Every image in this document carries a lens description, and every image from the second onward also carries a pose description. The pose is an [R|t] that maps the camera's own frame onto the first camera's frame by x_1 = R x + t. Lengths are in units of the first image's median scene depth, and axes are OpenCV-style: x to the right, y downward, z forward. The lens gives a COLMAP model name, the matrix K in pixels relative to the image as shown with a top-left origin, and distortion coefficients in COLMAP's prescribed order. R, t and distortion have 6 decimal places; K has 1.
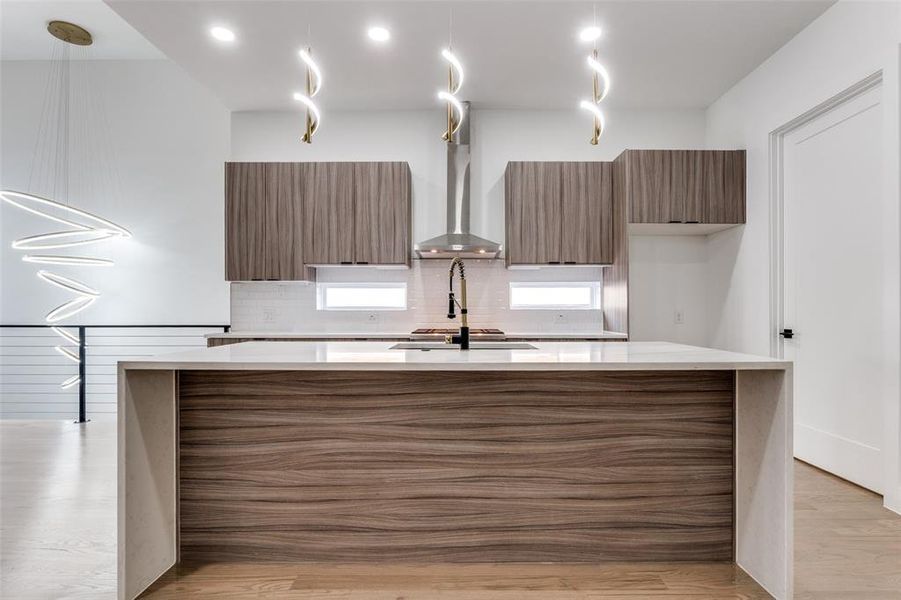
lens RADIAL K [[454.6, 0, 453.6], [0, 454.6, 300.9], [0, 0, 1]] dist [-0.008707, 0.002702]
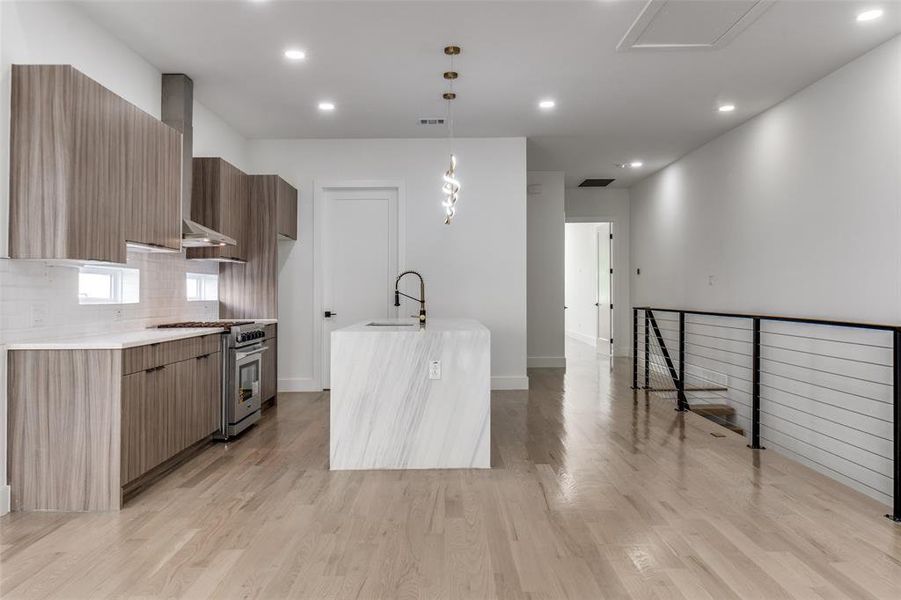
lens RADIAL K [[681.7, 0, 442.0], [0, 681.7, 272.9], [0, 0, 1]] dist [-0.003506, -0.004212]
pose [[0.001745, 0.031703, 0.999496, -1.418588], [-0.012734, 0.999417, -0.031678, -0.002491], [-0.999917, -0.012672, 0.002147, 0.489764]]
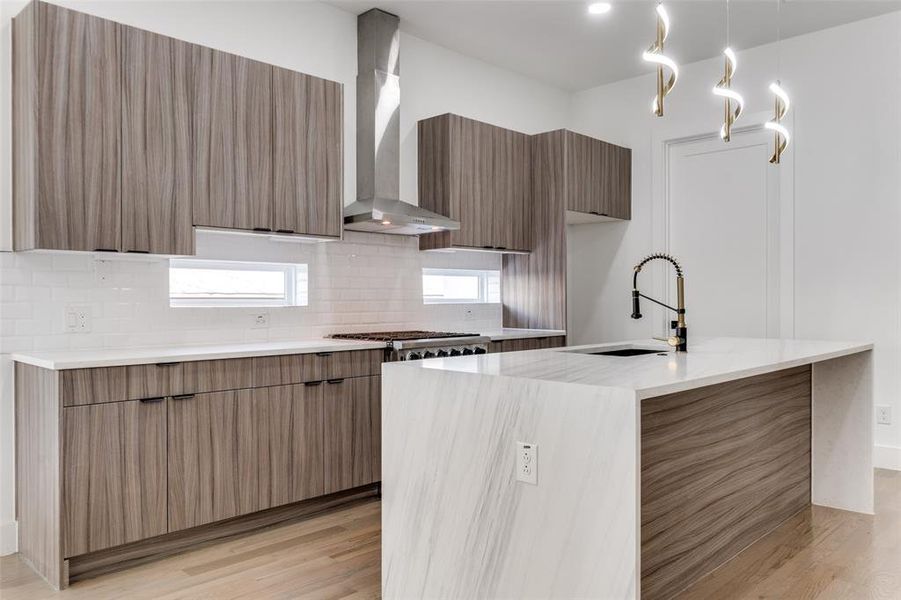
lens RADIAL K [[681.7, 0, 445.6], [0, 681.7, 294.5], [0, 0, 1]] dist [-0.003506, -0.004212]
pose [[0.702446, 0.002109, 0.711734, -0.708007], [-0.013353, 0.999859, 0.010216, -0.010045], [-0.711612, -0.016680, 0.702375, 0.186796]]
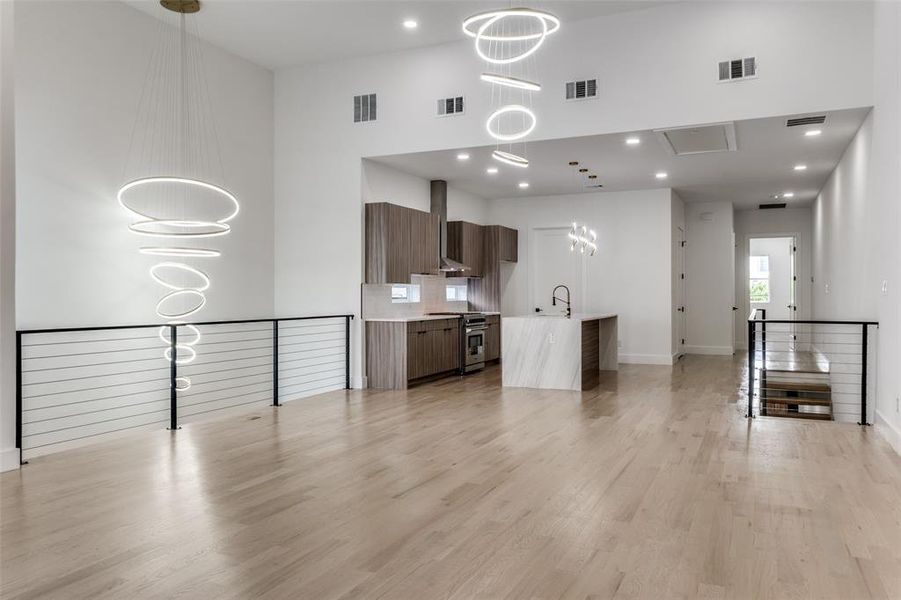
lens RADIAL K [[690.8, 0, 446.9], [0, 690.8, 303.5], [0, 0, 1]] dist [0.031468, -0.010106]
pose [[0.414444, -0.013035, 0.909981, -2.451525], [-0.017752, 0.999591, 0.022403, -0.033564], [-0.909902, -0.025439, 0.414043, -0.105140]]
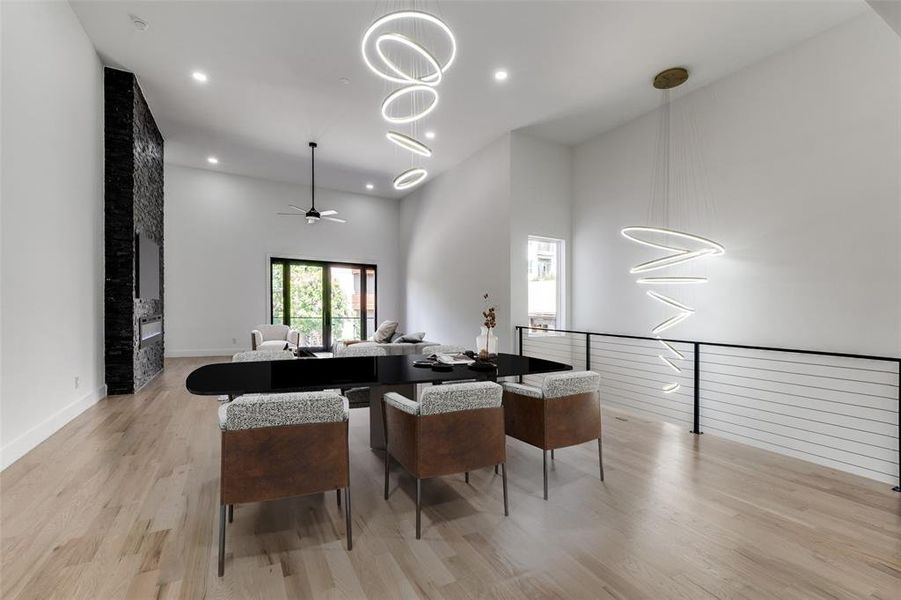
lens RADIAL K [[385.5, 0, 444.8], [0, 385.5, 308.4], [0, 0, 1]] dist [0.011340, -0.000236]
pose [[0.478295, 0.011679, -0.878122, -0.339588], [-0.004090, 0.999930, 0.011071, -0.035662], [0.878190, -0.001703, 0.478309, 0.052821]]
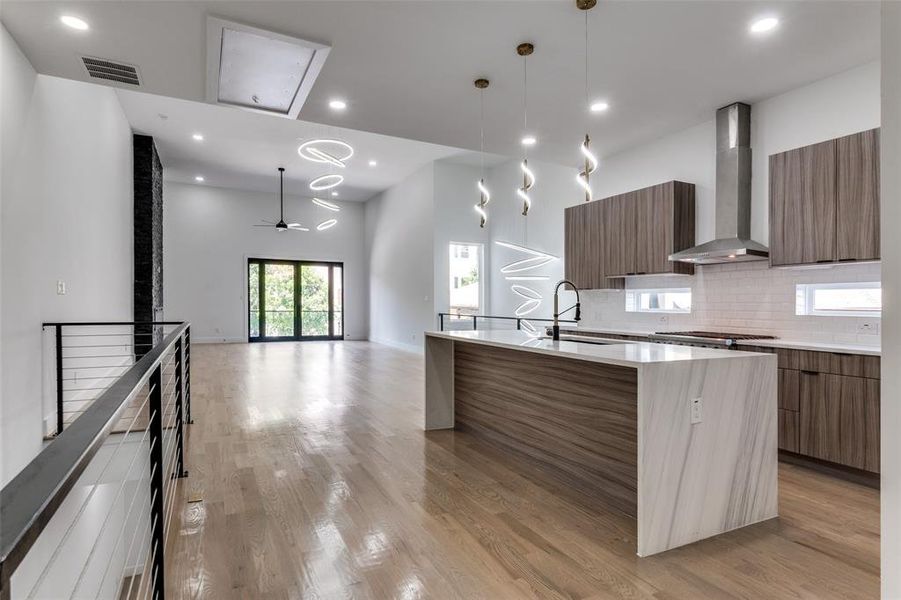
lens RADIAL K [[483.2, 0, 450.9], [0, 483.2, 301.5], [0, 0, 1]] dist [0.017363, 0.000007]
pose [[0.455673, 0.000910, -0.890147, 0.710453], [0.006605, 0.999968, 0.004403, -0.017817], [0.890123, -0.007886, 0.455653, -0.033479]]
